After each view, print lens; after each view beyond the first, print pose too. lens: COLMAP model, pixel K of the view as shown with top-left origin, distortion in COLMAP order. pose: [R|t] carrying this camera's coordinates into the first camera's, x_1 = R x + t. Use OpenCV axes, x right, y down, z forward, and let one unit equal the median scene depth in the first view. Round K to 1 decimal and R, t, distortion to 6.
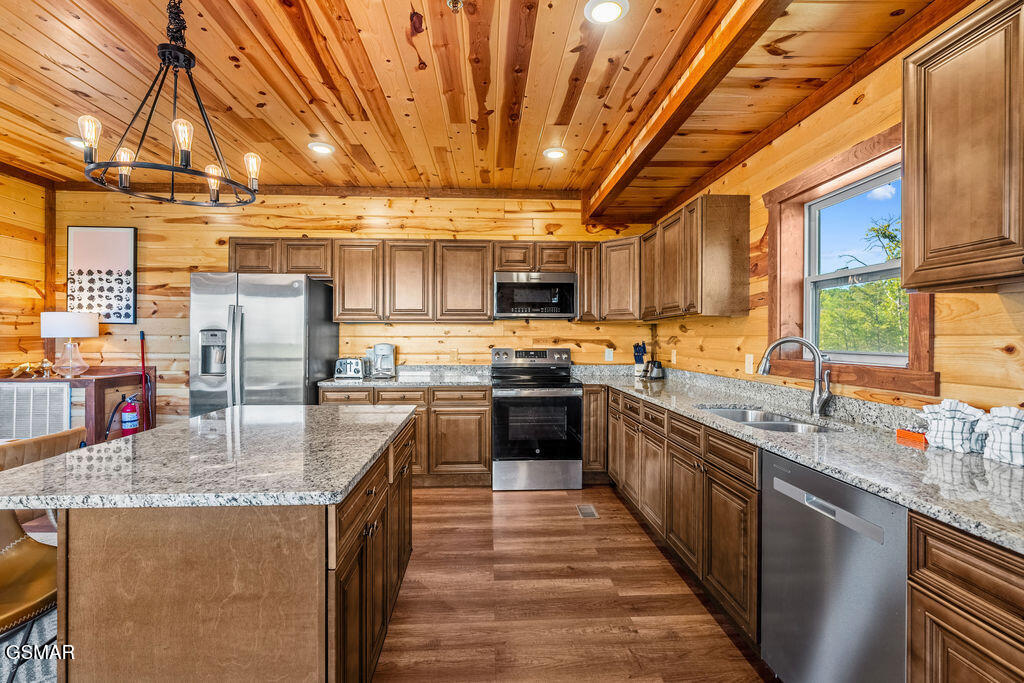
lens RADIAL K [[467.9, 0, 510.6], [0, 467.9, 336.8], [0, 0, 1]] dist [-0.005429, 0.003322]
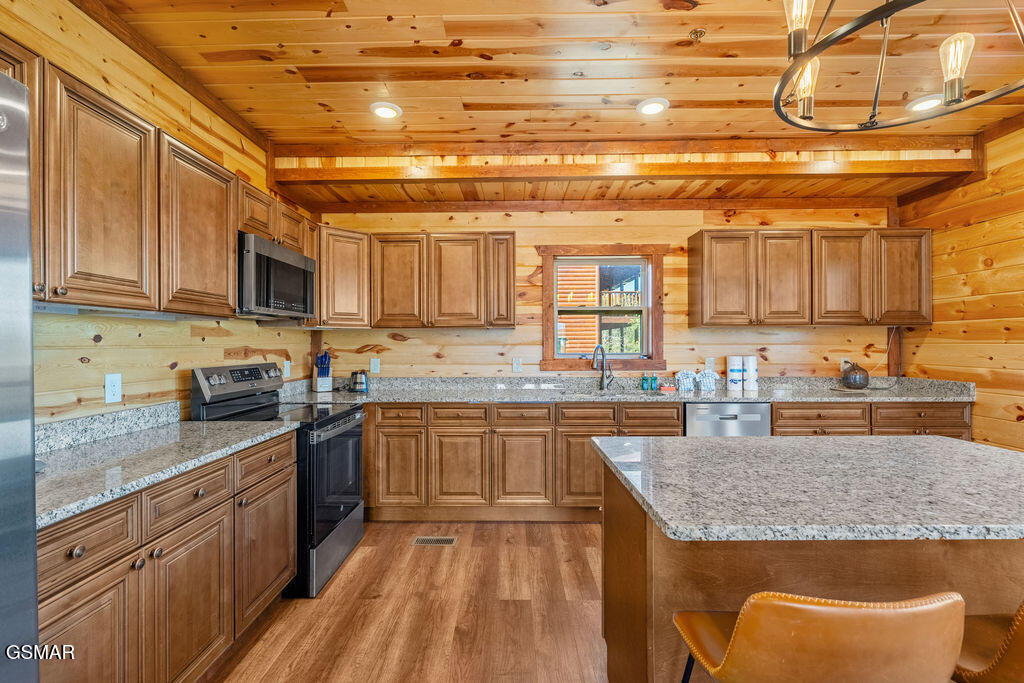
lens RADIAL K [[467.9, 0, 505.5], [0, 467.9, 342.6], [0, 0, 1]] dist [-0.005429, 0.003322]
pose [[0.067530, 0.001056, 0.997717, -0.608507], [0.001992, 0.999997, -0.001193, -0.004057], [-0.997715, 0.002068, 0.067528, 0.682993]]
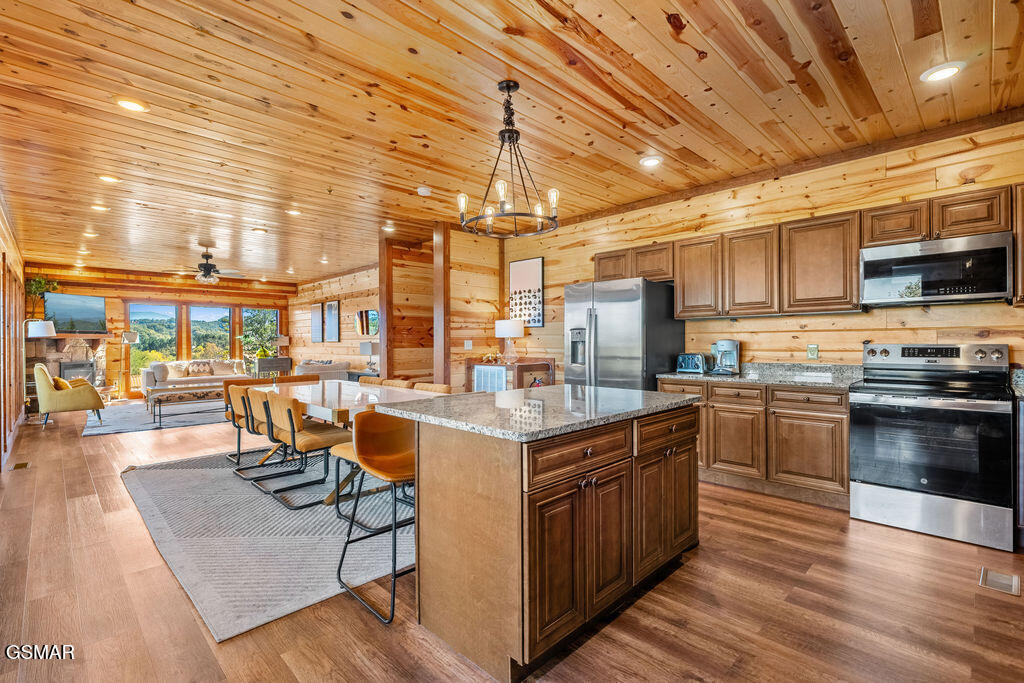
lens RADIAL K [[467.9, 0, 512.5], [0, 467.9, 340.5], [0, 0, 1]] dist [-0.005429, 0.003322]
pose [[0.665762, -0.008312, -0.746117, 0.173326], [0.008322, 0.999958, -0.003715, 0.017855], [0.746117, -0.003736, 0.665804, 0.019850]]
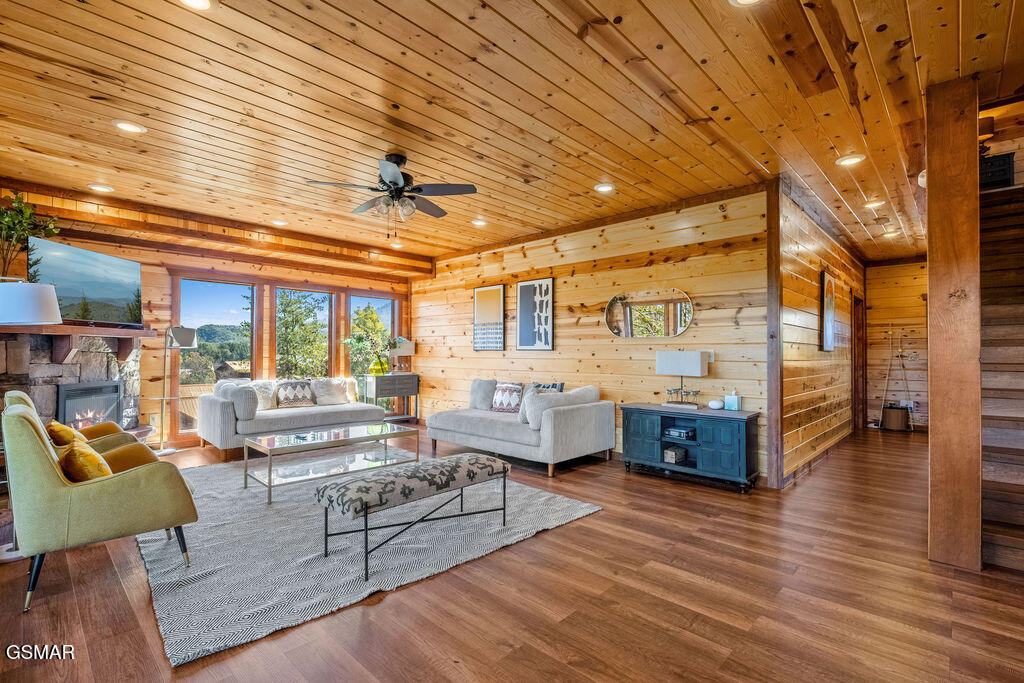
lens RADIAL K [[467.9, 0, 509.2], [0, 467.9, 346.9], [0, 0, 1]] dist [-0.005429, 0.003322]
pose [[0.686132, -0.010460, -0.727402, -1.363326], [-0.002607, 0.999855, -0.016837, 0.023673], [0.727473, 0.013449, 0.686005, -0.085821]]
